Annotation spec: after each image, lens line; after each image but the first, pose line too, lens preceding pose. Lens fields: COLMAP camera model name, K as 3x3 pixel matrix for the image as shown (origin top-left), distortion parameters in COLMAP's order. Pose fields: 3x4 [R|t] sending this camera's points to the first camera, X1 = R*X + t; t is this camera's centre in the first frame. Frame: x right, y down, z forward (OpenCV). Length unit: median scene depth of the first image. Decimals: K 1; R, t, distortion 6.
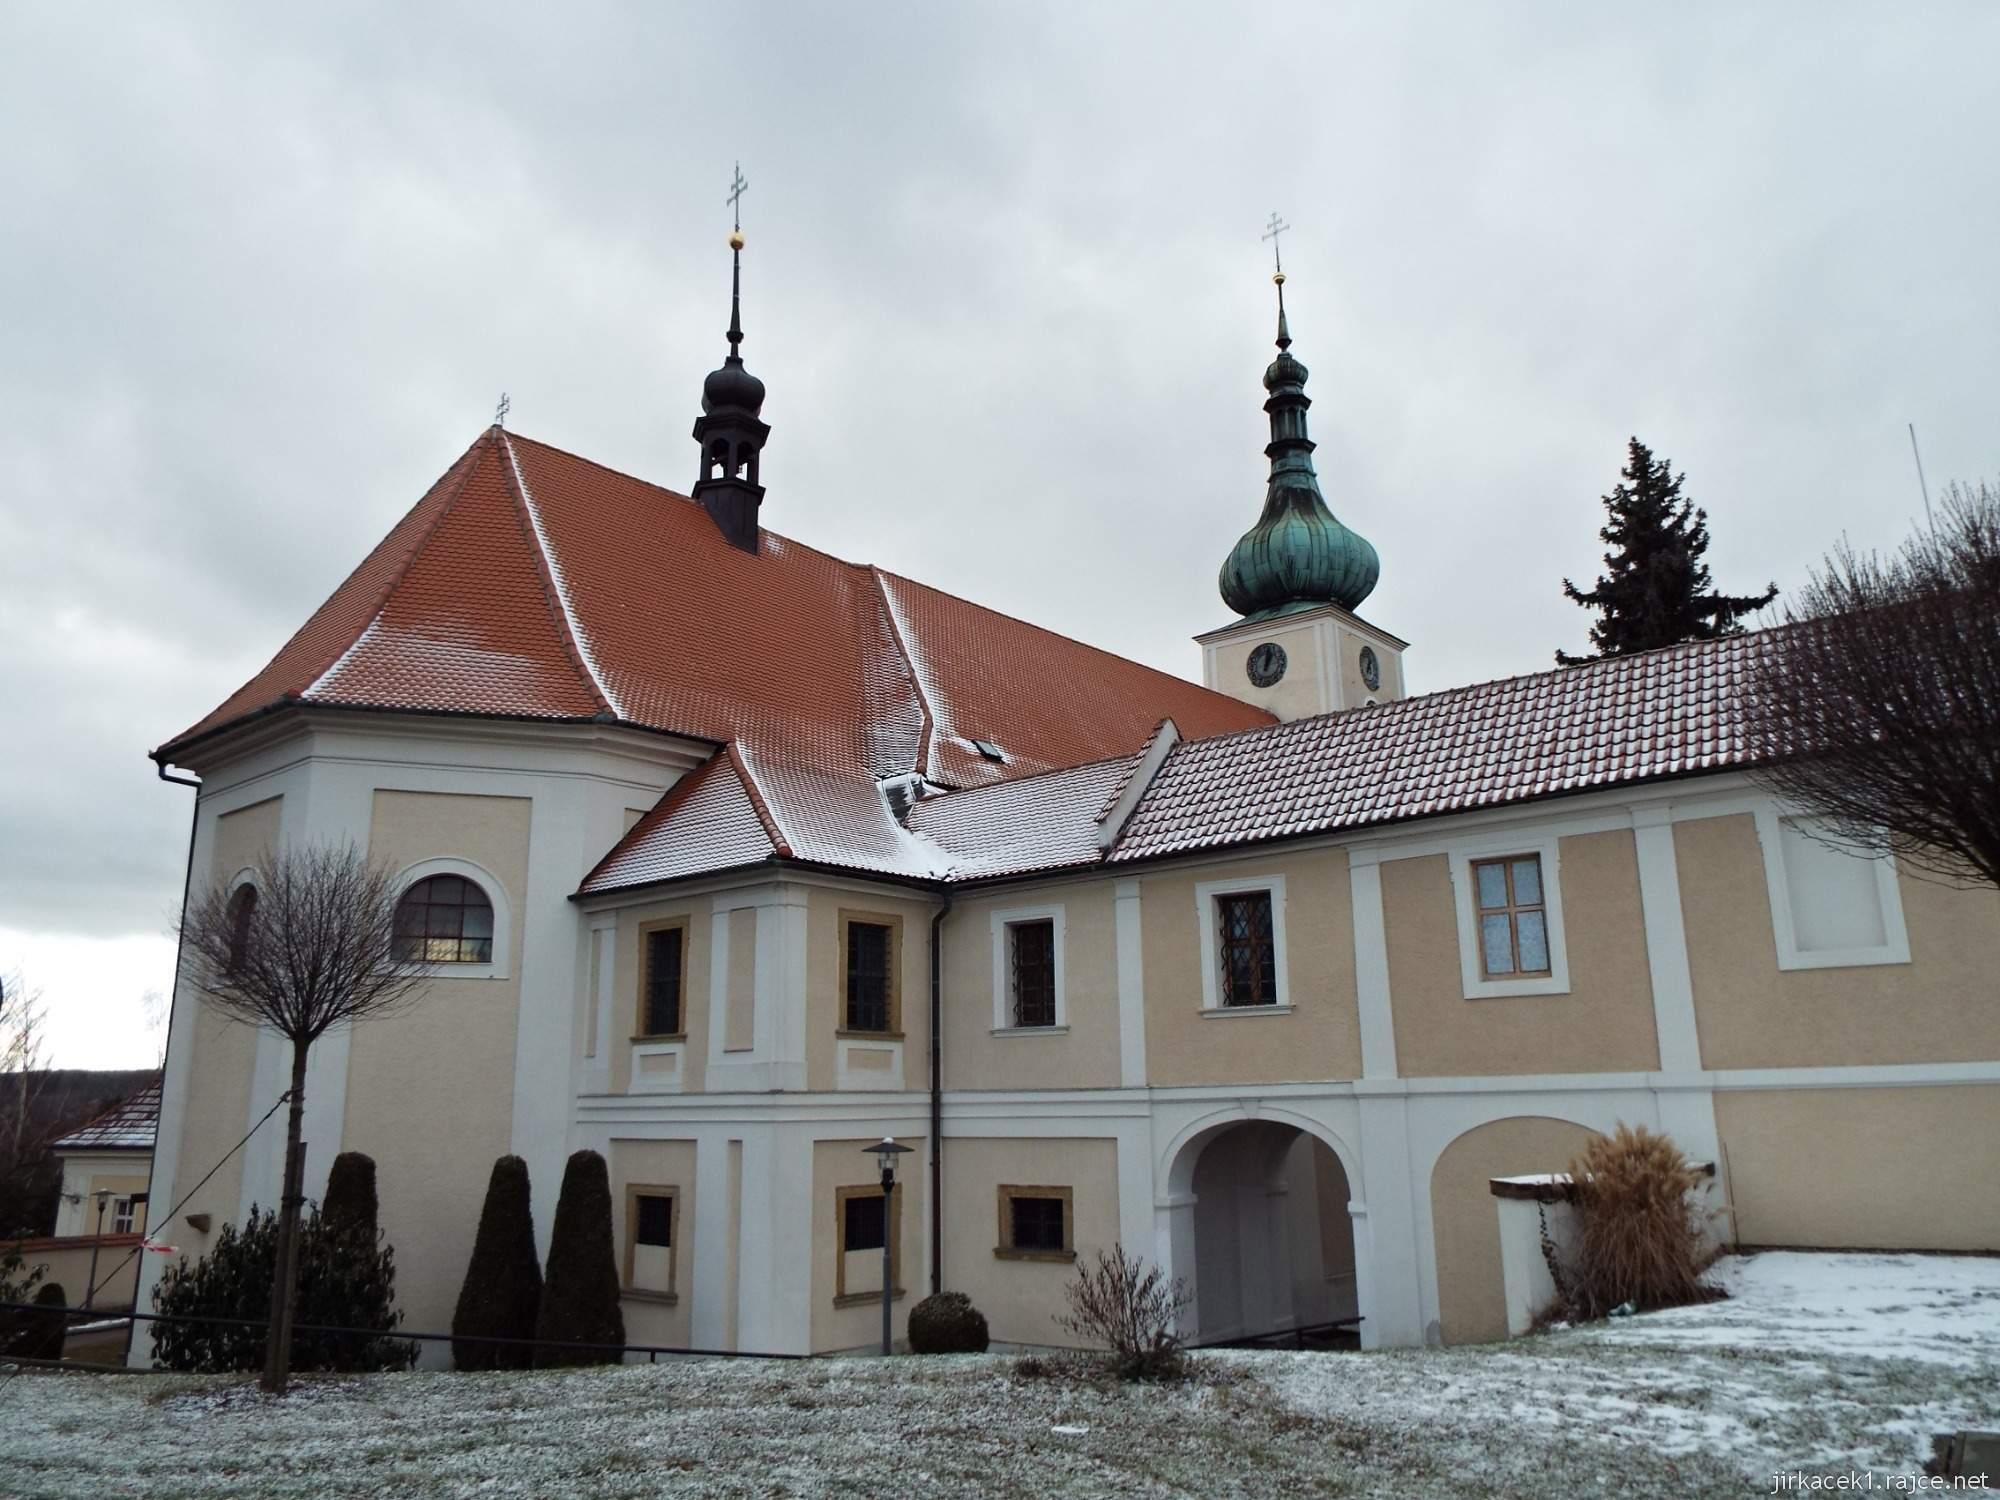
lens RADIAL K [[1404.0, 0, 1000.0], [0, 1404.0, 750.0], [0, 0, 1]] dist [0.009017, 0.002530]
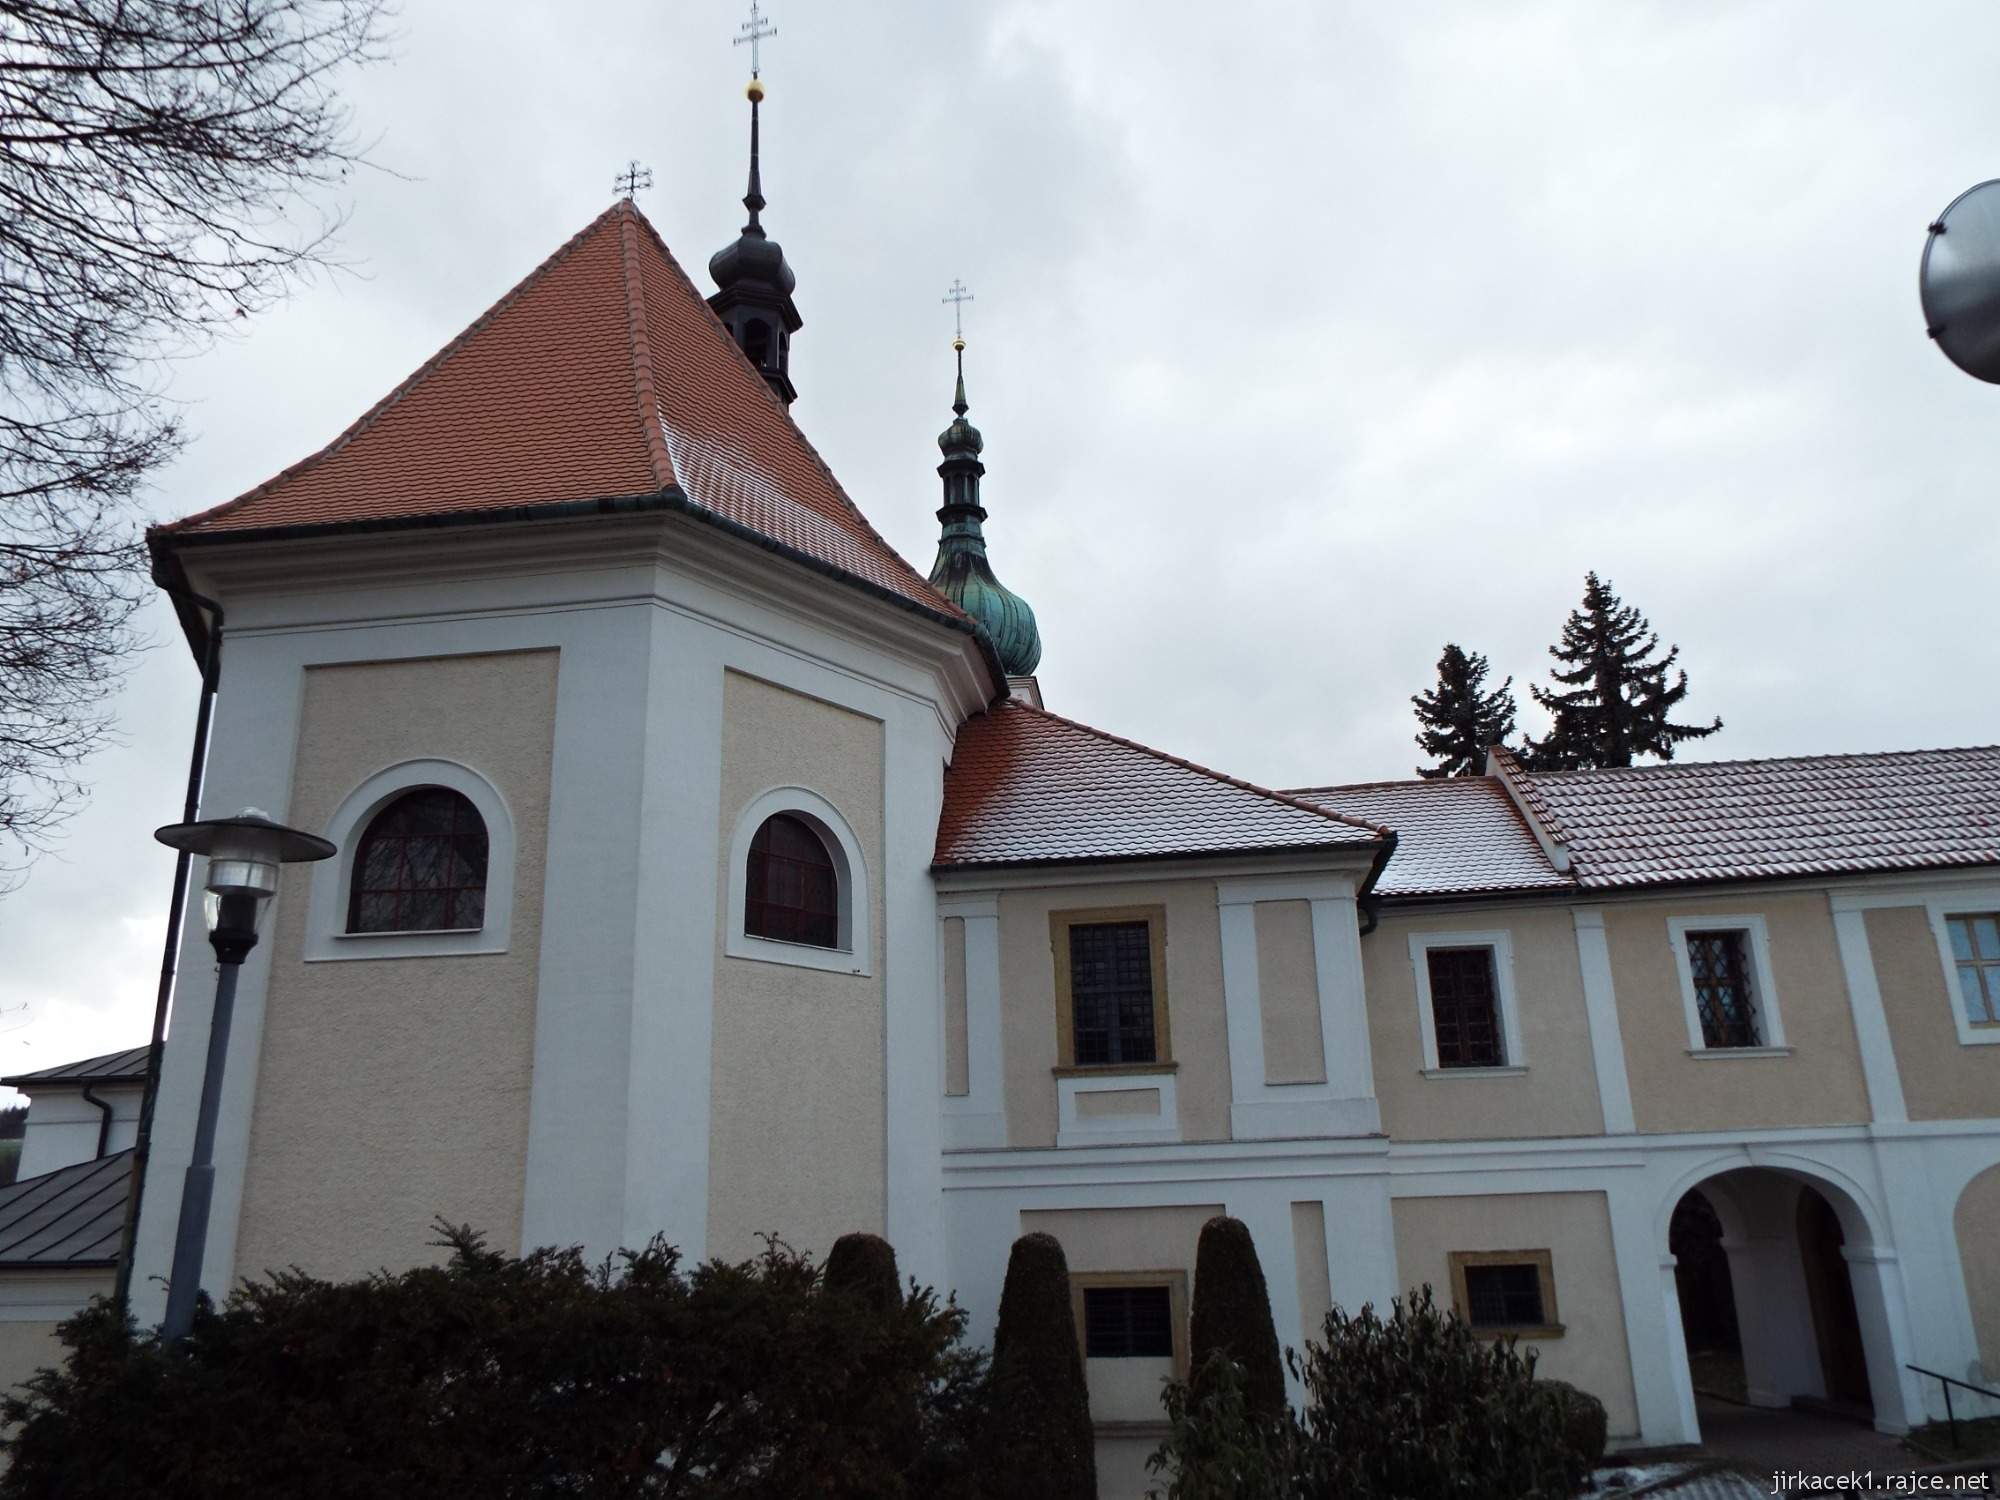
lens RADIAL K [[1432.9, 0, 1000.3], [0, 1432.9, 744.3], [0, 0, 1]] dist [-0.033101, 0.076323]
pose [[0.827154, 0.154654, 0.540276, -0.764702], [-0.112993, 0.987523, -0.109688, 0.133967], [-0.550498, 0.029682, 0.834309, 0.428457]]
